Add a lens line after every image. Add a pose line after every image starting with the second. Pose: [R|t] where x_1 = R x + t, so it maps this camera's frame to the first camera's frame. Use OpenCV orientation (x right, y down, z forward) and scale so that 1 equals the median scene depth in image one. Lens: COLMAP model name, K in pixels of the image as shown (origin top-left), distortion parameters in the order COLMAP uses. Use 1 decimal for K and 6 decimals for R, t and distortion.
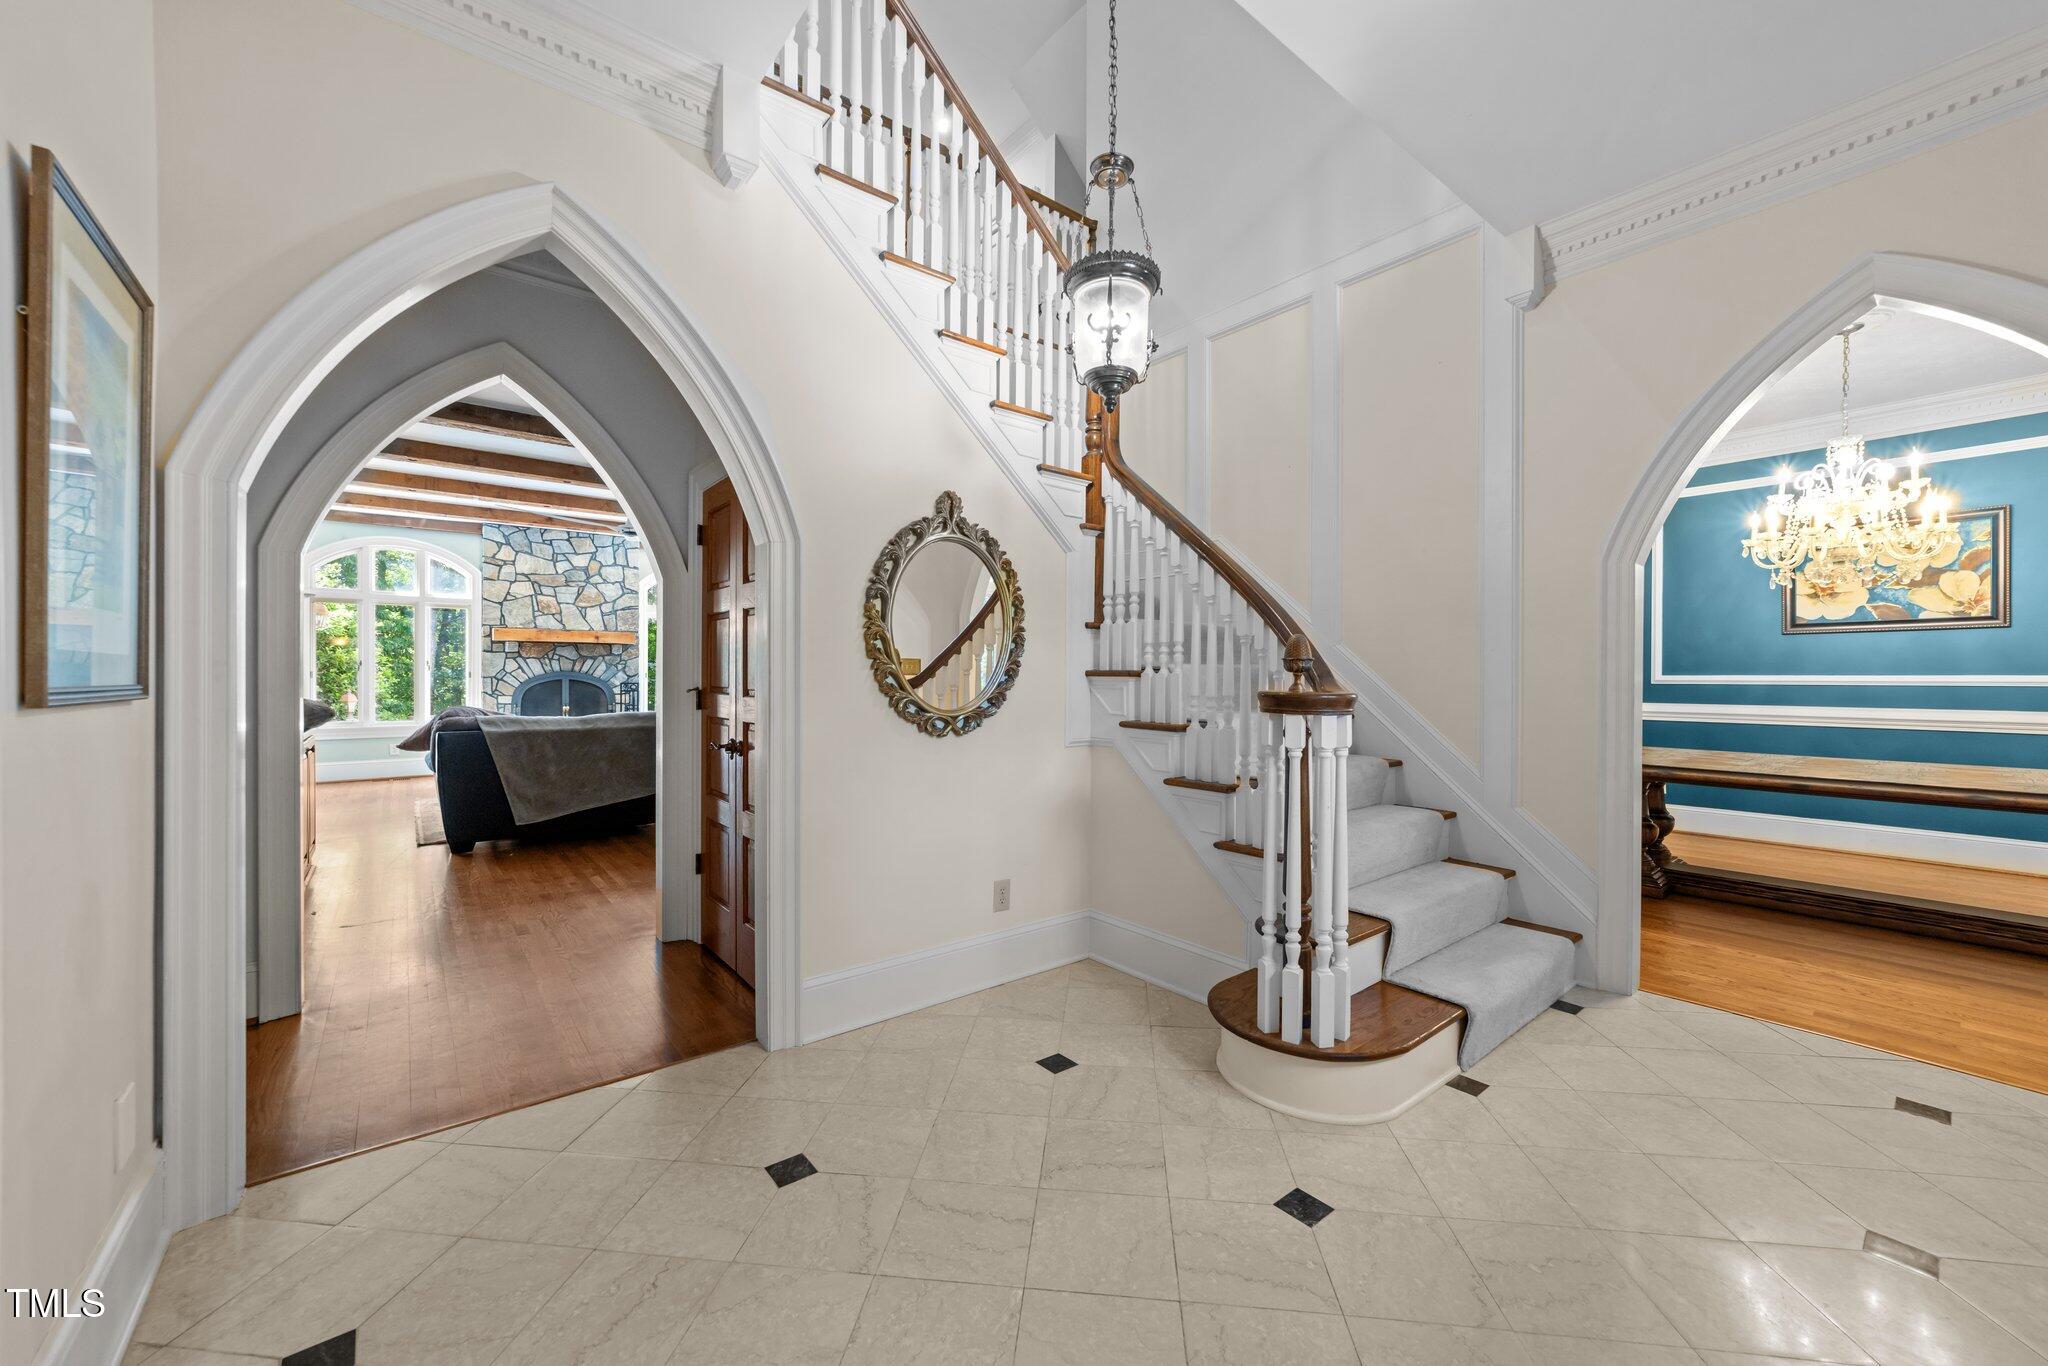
lens RADIAL K [[788.0, 0, 1024.8], [0, 788.0, 678.7], [0, 0, 1]] dist [-0.010617, 0.001407]
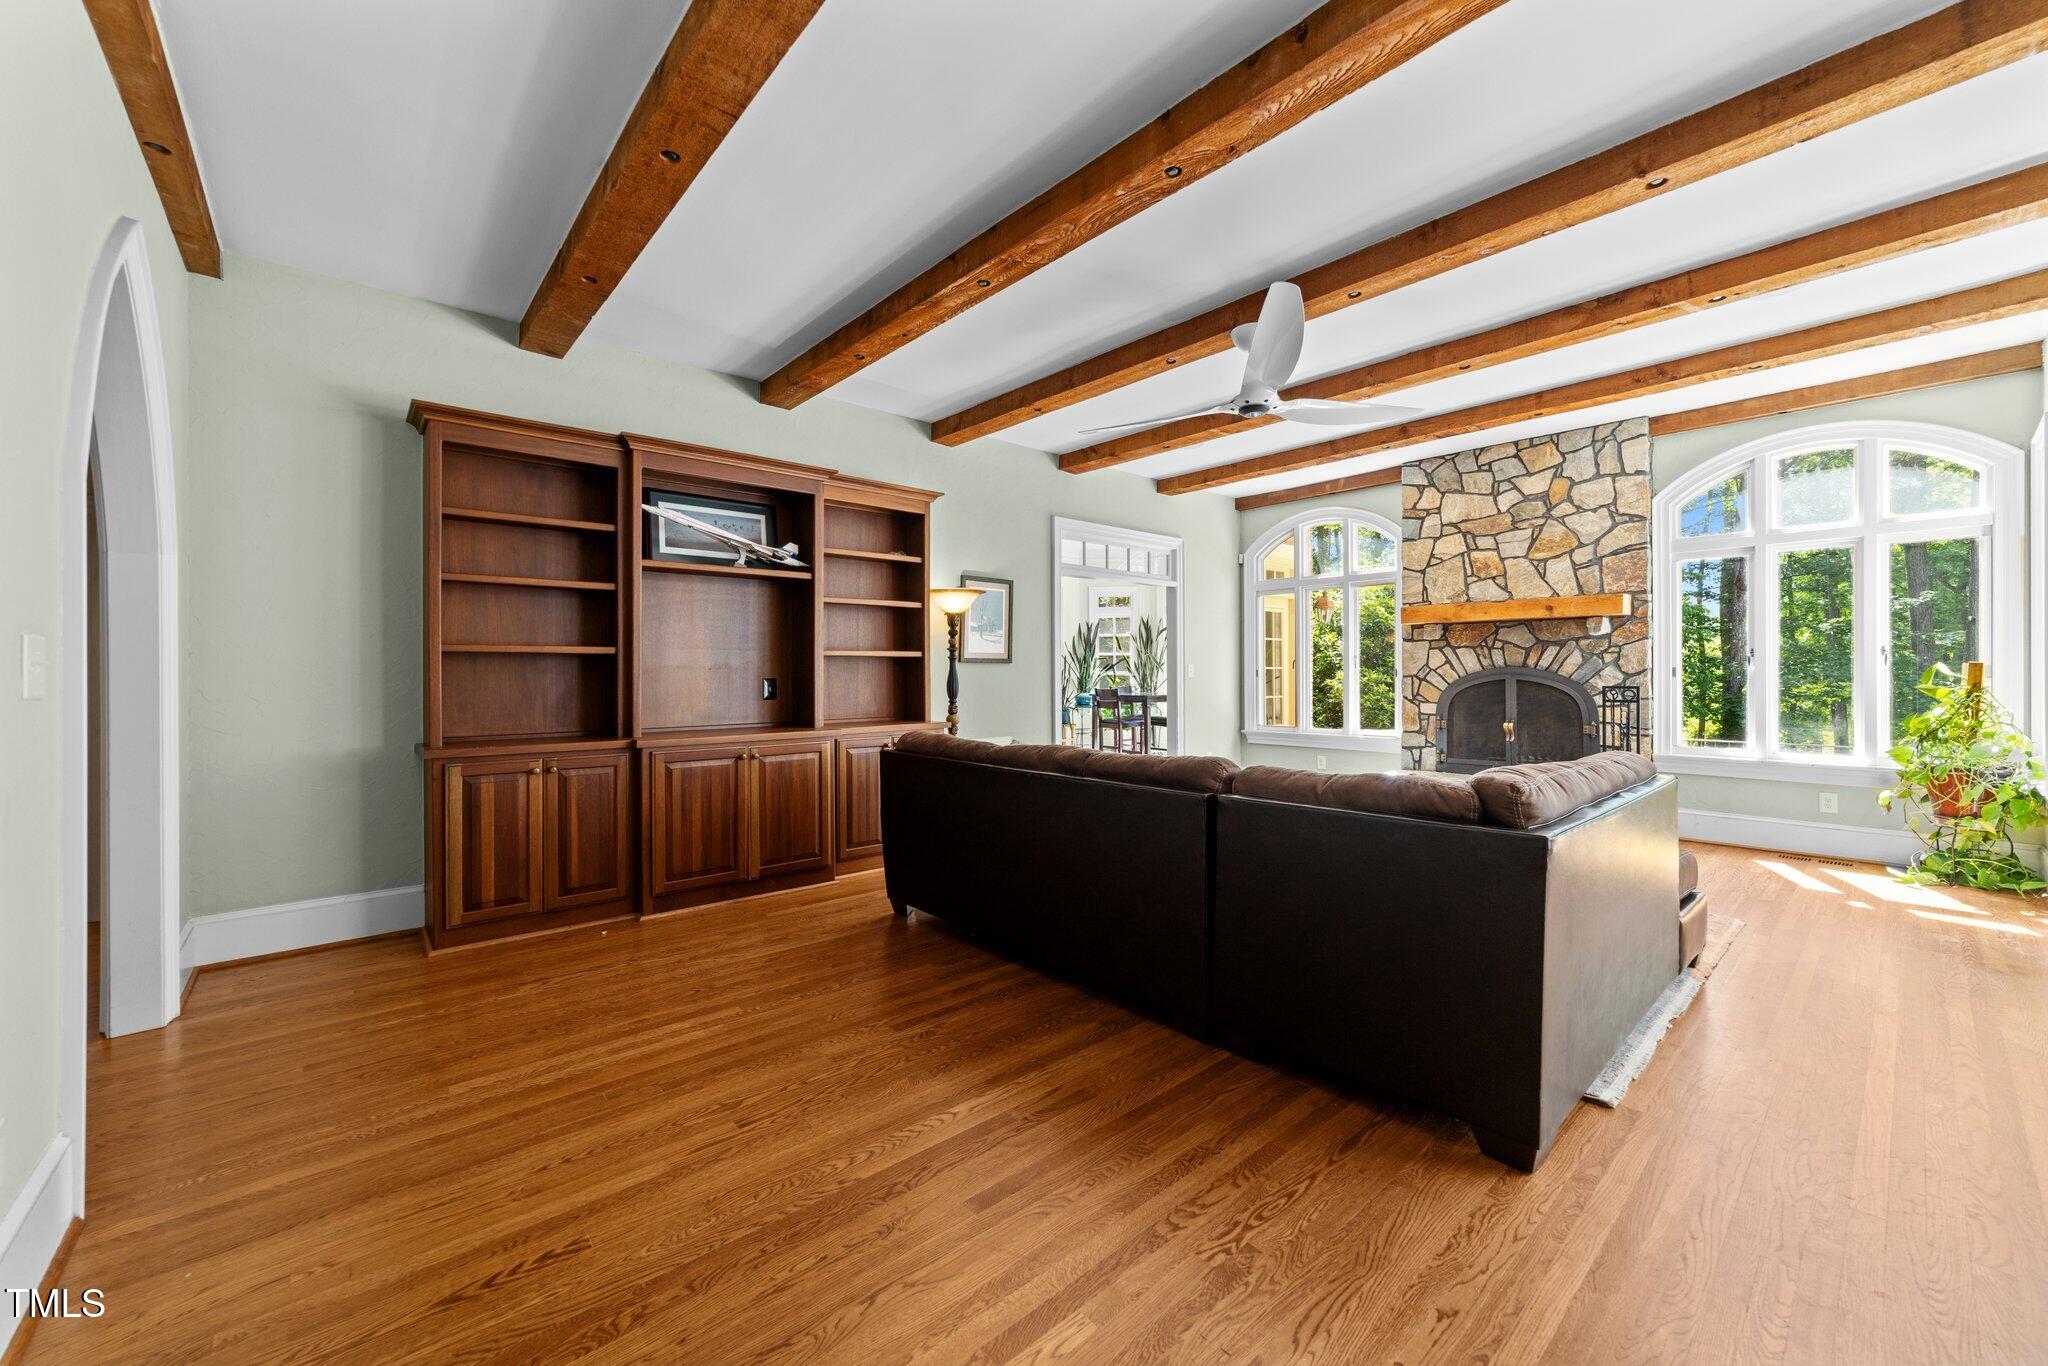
lens RADIAL K [[788.0, 0, 1024.4], [0, 788.0, 673.8], [0, 0, 1]] dist [-0.010617, 0.001407]
pose [[0.041823, -0.001431, -0.999124, 0.018208], [-0.003422, 0.999993, -0.001576, -0.001030], [0.999119, 0.003485, 0.041818, 0.474659]]
